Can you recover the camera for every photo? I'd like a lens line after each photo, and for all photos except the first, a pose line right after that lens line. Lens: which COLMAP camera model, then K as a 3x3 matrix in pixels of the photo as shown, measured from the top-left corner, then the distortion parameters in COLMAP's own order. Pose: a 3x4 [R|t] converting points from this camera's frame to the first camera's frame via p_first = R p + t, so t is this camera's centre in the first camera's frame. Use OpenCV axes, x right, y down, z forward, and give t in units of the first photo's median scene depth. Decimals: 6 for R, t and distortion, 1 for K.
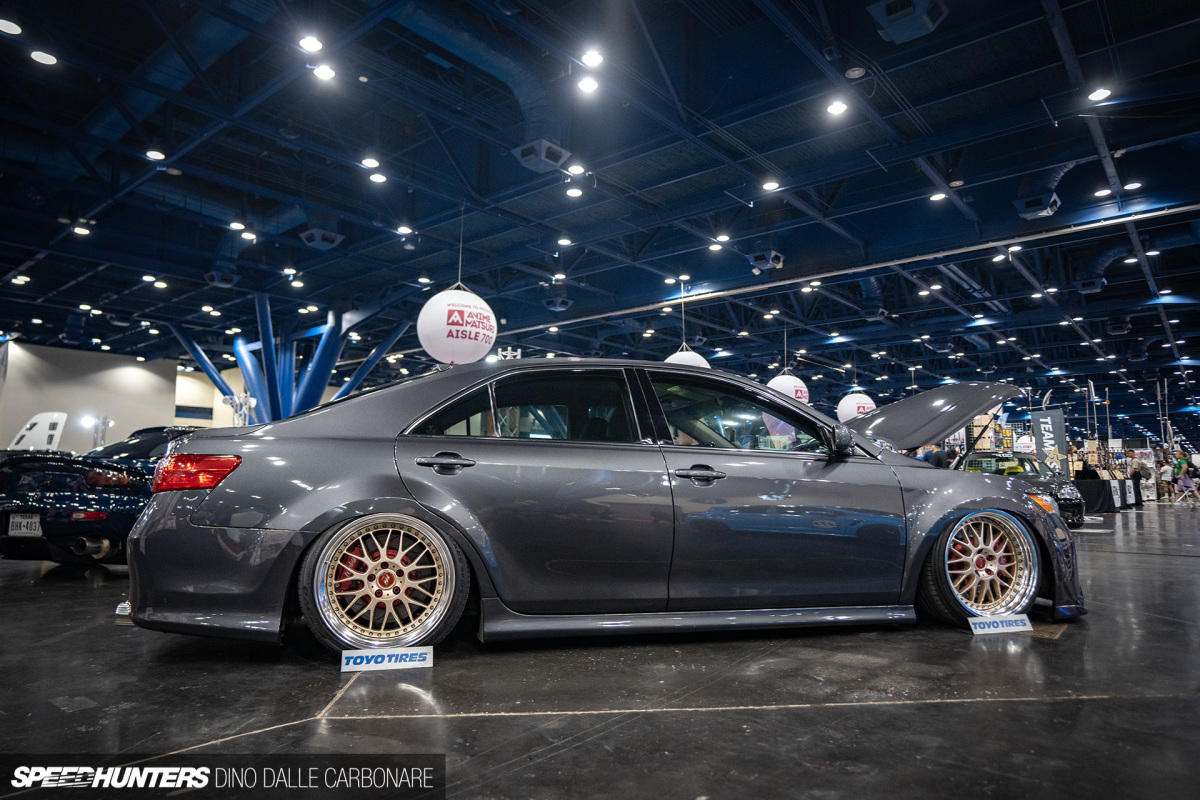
lens RADIAL K [[745.1, 0, 600.0], [0, 745.1, 400.0], [0, 0, 1]] dist [-0.002371, -0.001233]
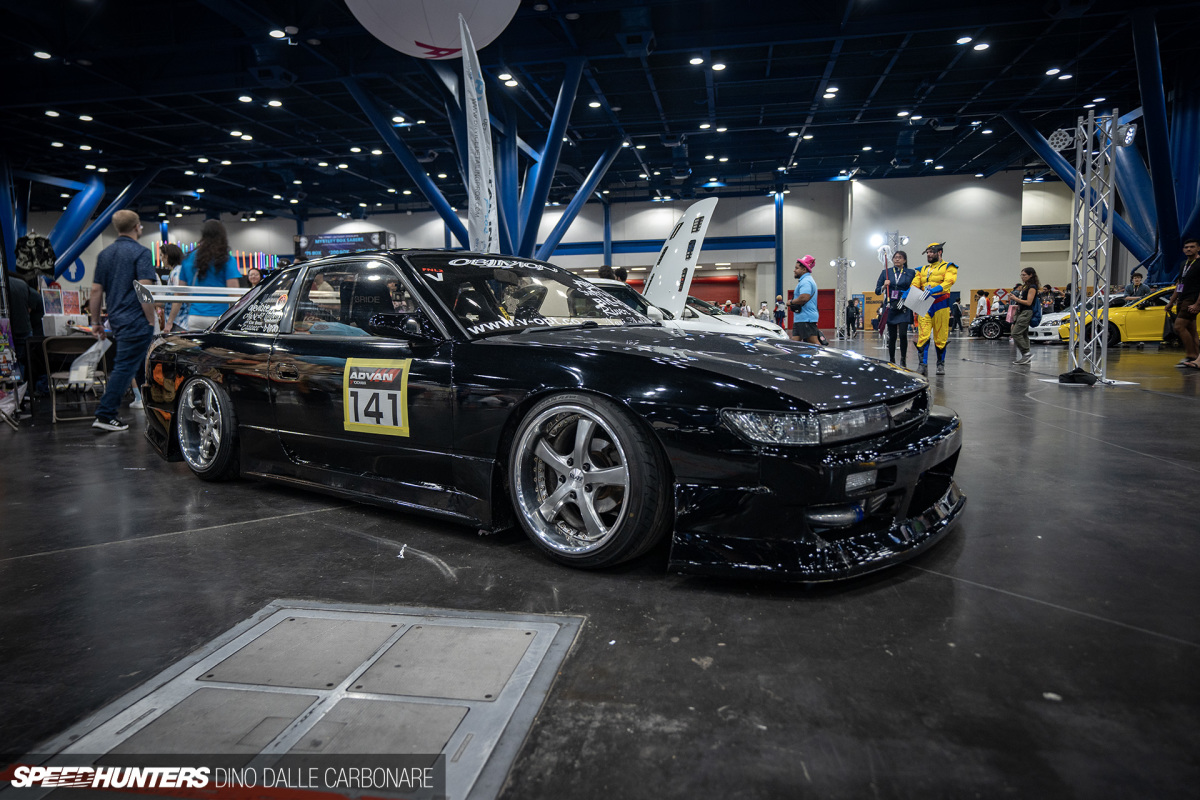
lens RADIAL K [[737.6, 0, 600.0], [0, 737.6, 376.8], [0, 0, 1]] dist [-0.000439, 0.000723]
pose [[0.496555, 0.057197, -0.866119, -0.091117], [0.109590, 0.985711, 0.127923, 0.018153], [0.861059, -0.158439, 0.483192, 0.189548]]
